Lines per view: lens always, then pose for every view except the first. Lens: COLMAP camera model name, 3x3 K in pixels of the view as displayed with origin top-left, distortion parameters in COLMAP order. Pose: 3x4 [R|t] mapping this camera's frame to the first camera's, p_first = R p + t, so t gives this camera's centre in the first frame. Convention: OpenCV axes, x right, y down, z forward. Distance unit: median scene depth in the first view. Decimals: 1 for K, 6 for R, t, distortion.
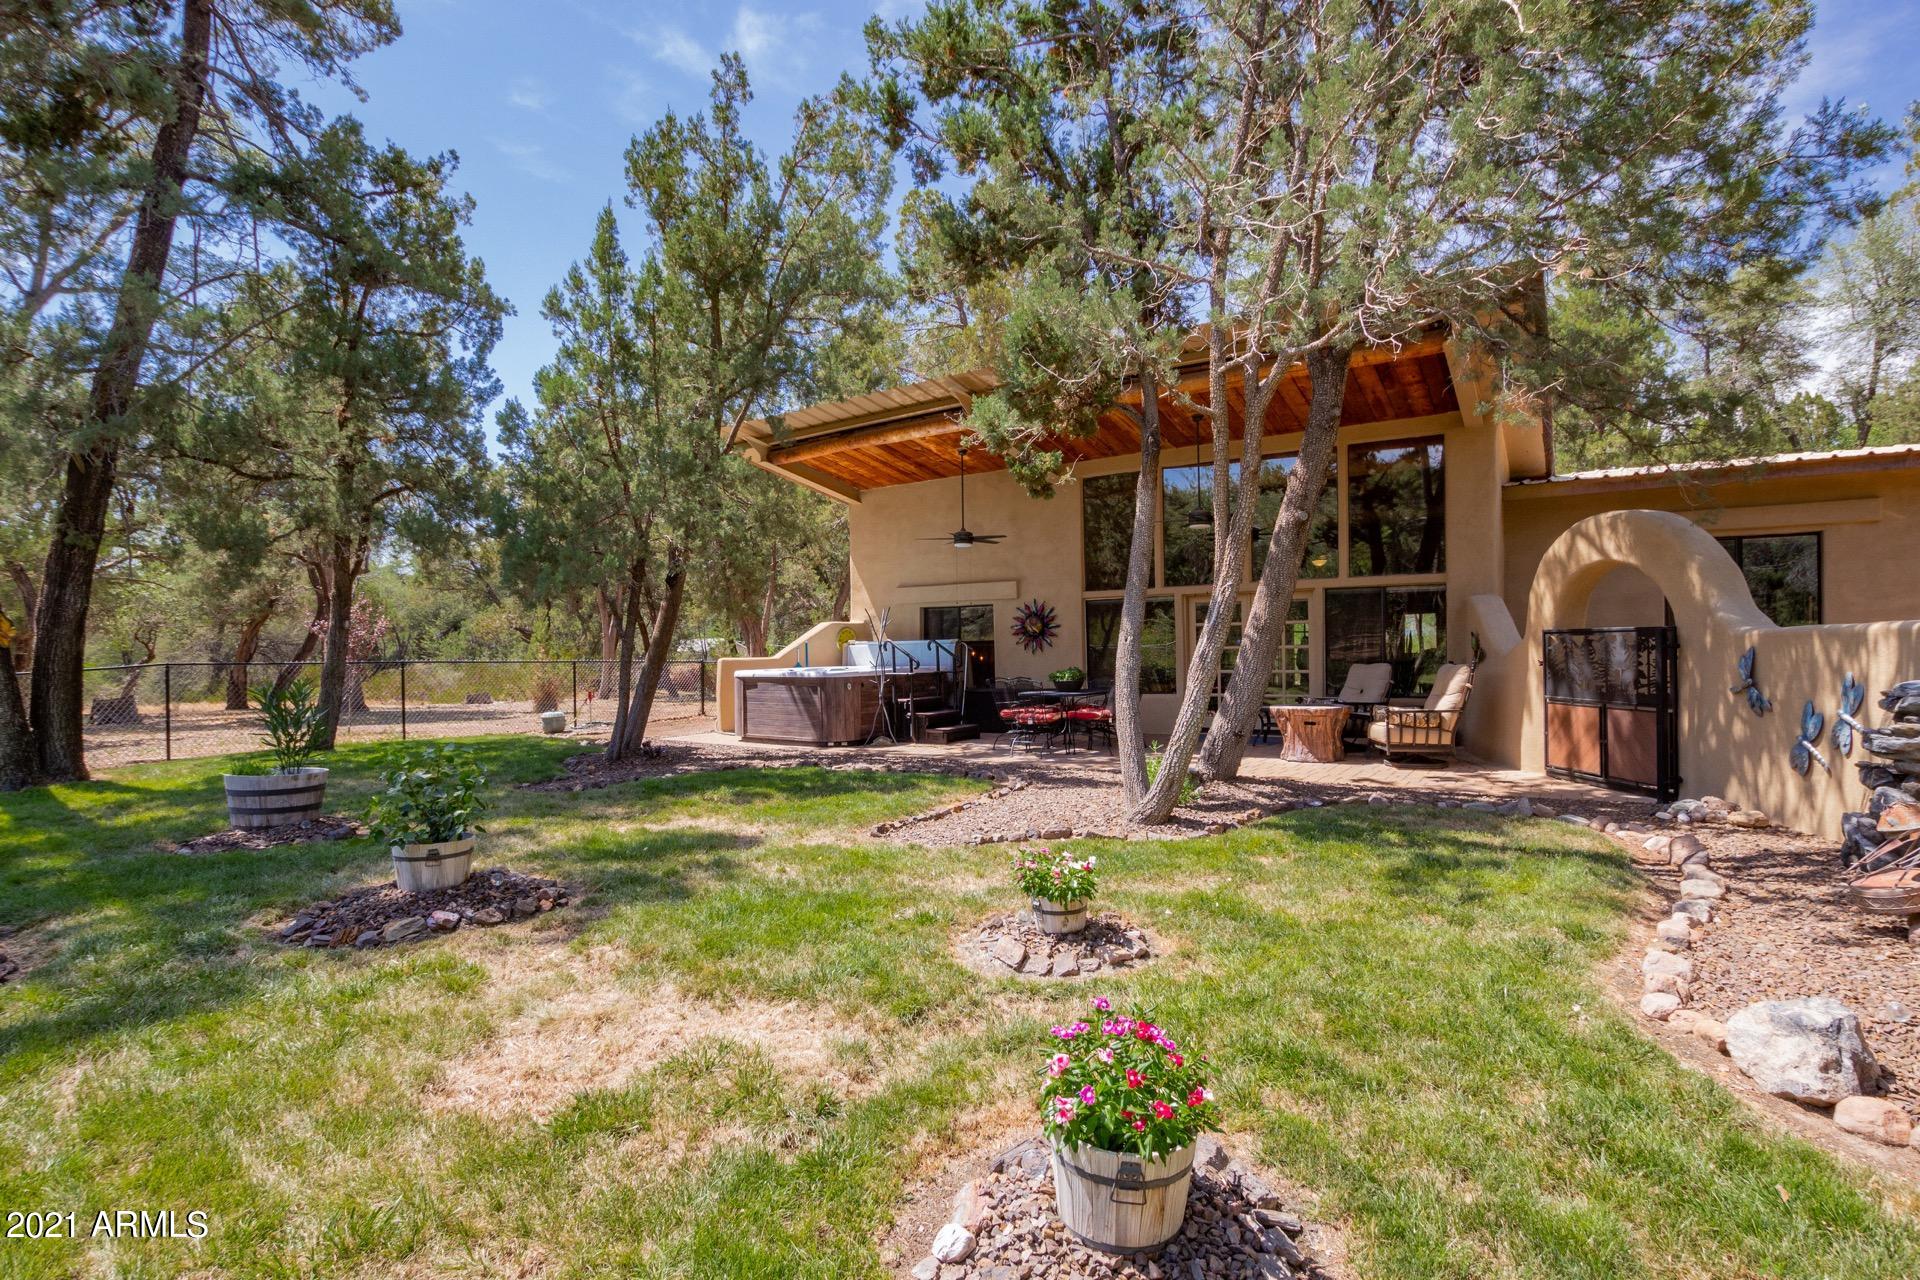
lens RADIAL K [[892.0, 0, 969.3], [0, 892.0, 642.6], [0, 0, 1]] dist [-0.001013, -0.000976]
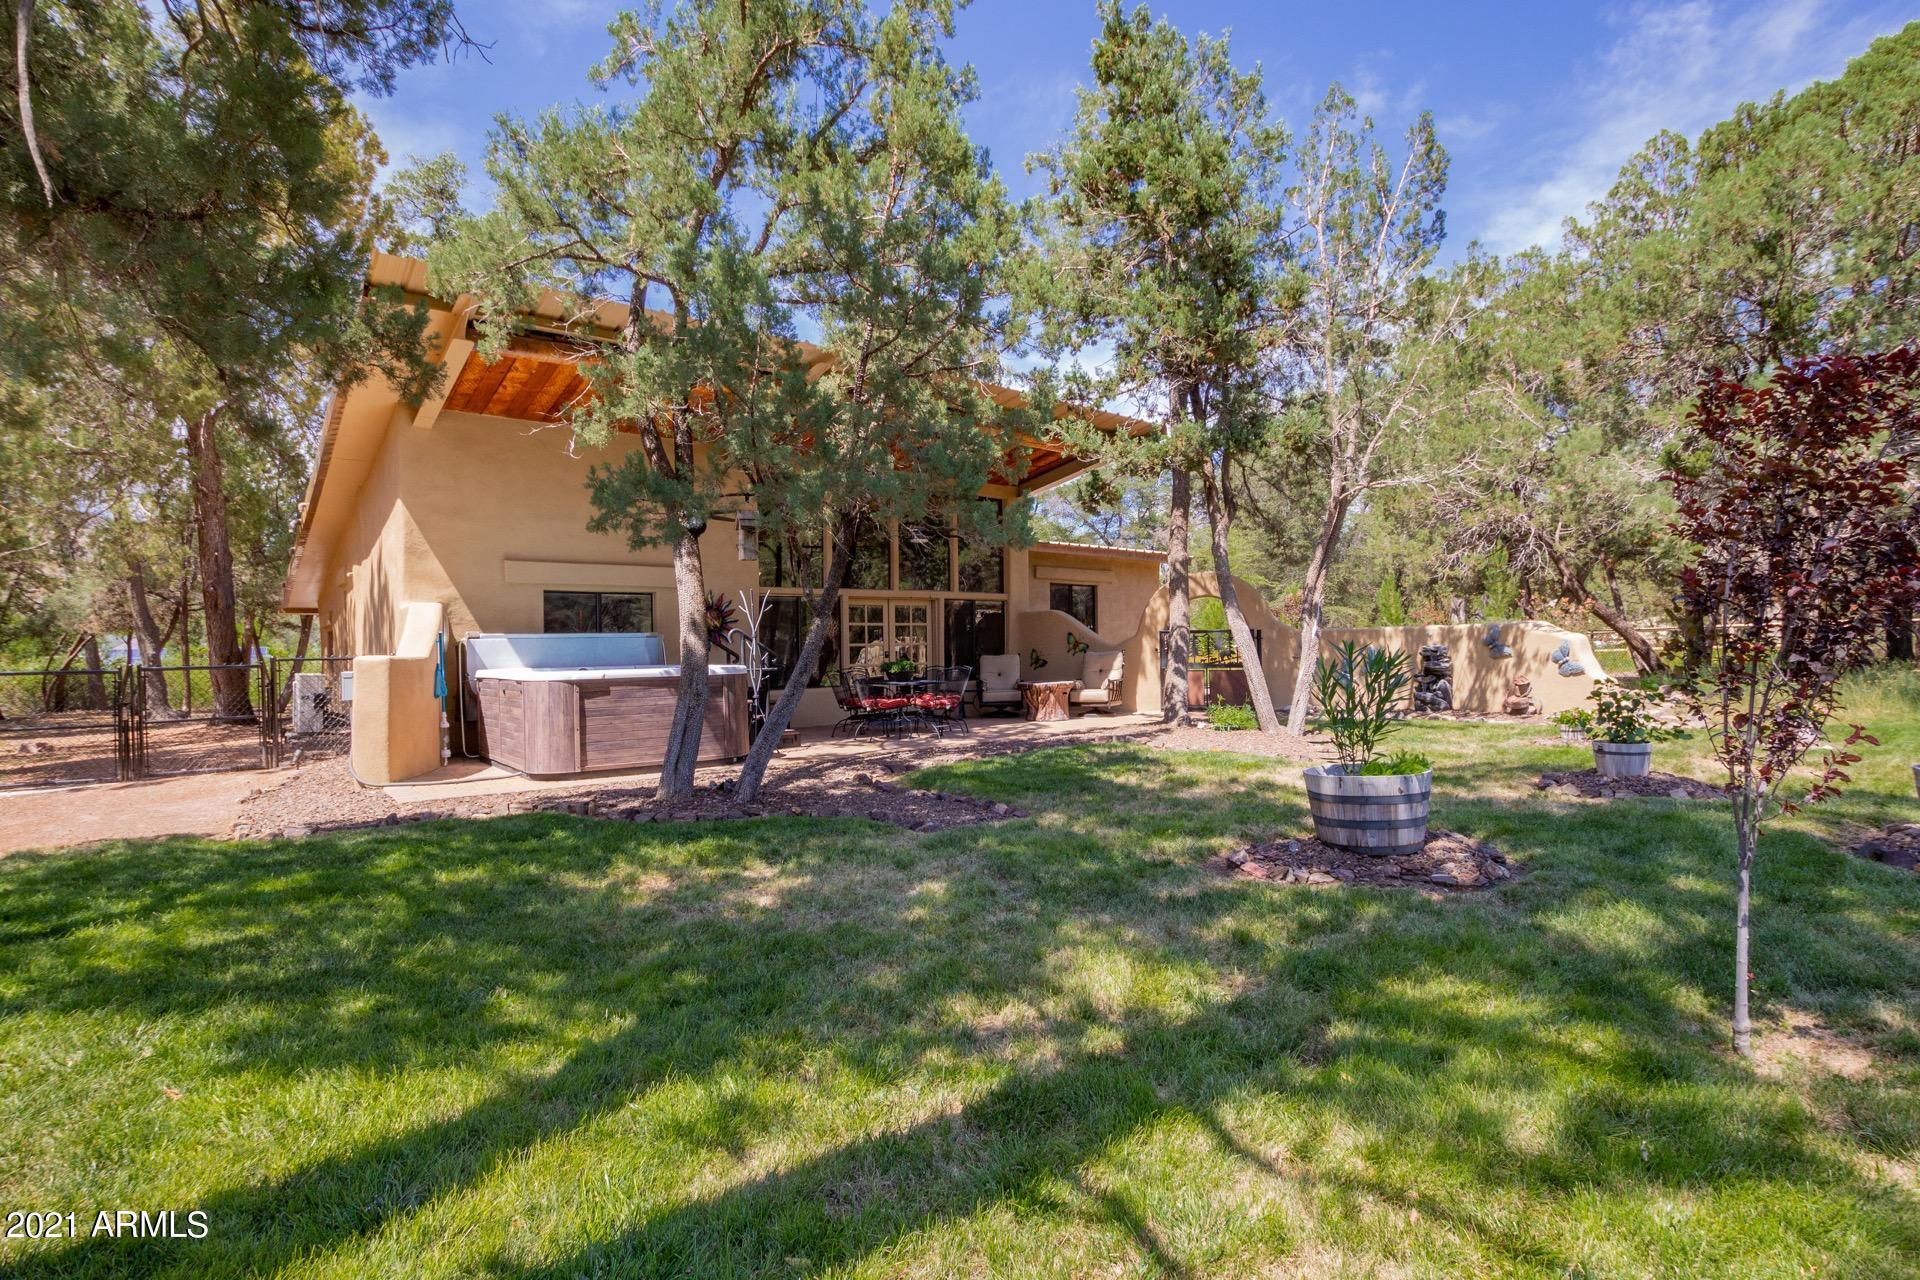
lens RADIAL K [[892.0, 0, 969.3], [0, 892.0, 642.6], [0, 0, 1]] dist [-0.001013, -0.000976]
pose [[0.343643, 0.013605, 0.939002, -0.772498], [0.009060, 0.999800, -0.017801, 0.025196], [-0.939057, 0.014625, 0.343451, 0.503384]]
